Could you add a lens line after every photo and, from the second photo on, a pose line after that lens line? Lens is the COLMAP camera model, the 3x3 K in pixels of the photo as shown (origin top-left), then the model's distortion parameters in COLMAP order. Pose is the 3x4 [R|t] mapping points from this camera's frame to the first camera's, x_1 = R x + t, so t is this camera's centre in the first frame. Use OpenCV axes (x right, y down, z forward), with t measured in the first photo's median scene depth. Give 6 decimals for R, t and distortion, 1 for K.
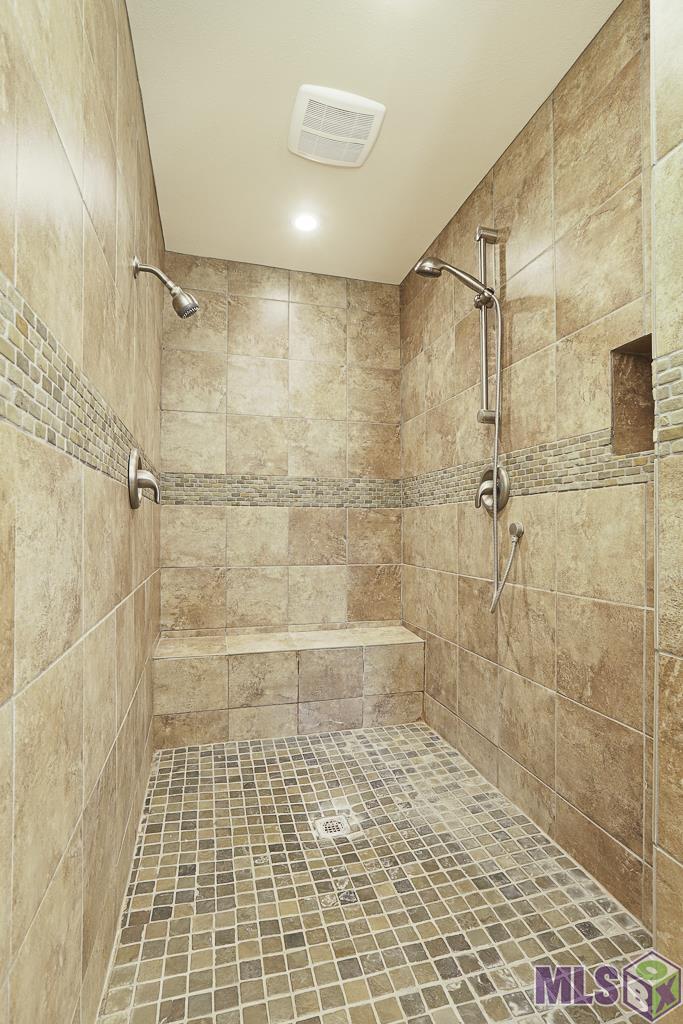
lens RADIAL K [[449.7, 0, 367.0], [0, 449.7, 517.1], [0, 0, 1]] dist [-0.003174, 0.010471]
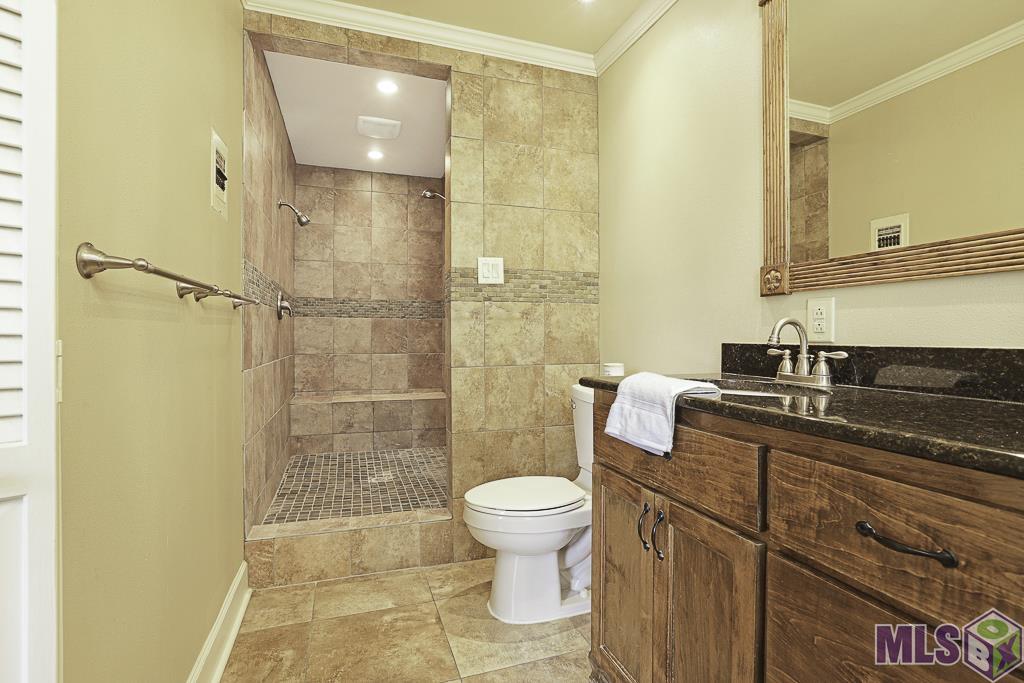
lens RADIAL K [[487.6, 0, 506.7], [0, 487.6, 333.6], [0, 0, 1]] dist [0.000097, 0.000468]
pose [[0.999455, 0.000612, -0.032996, 0.386956], [-0.000136, 0.999896, 0.014448, 0.008723], [0.033002, -0.014435, 0.999351, -0.780929]]
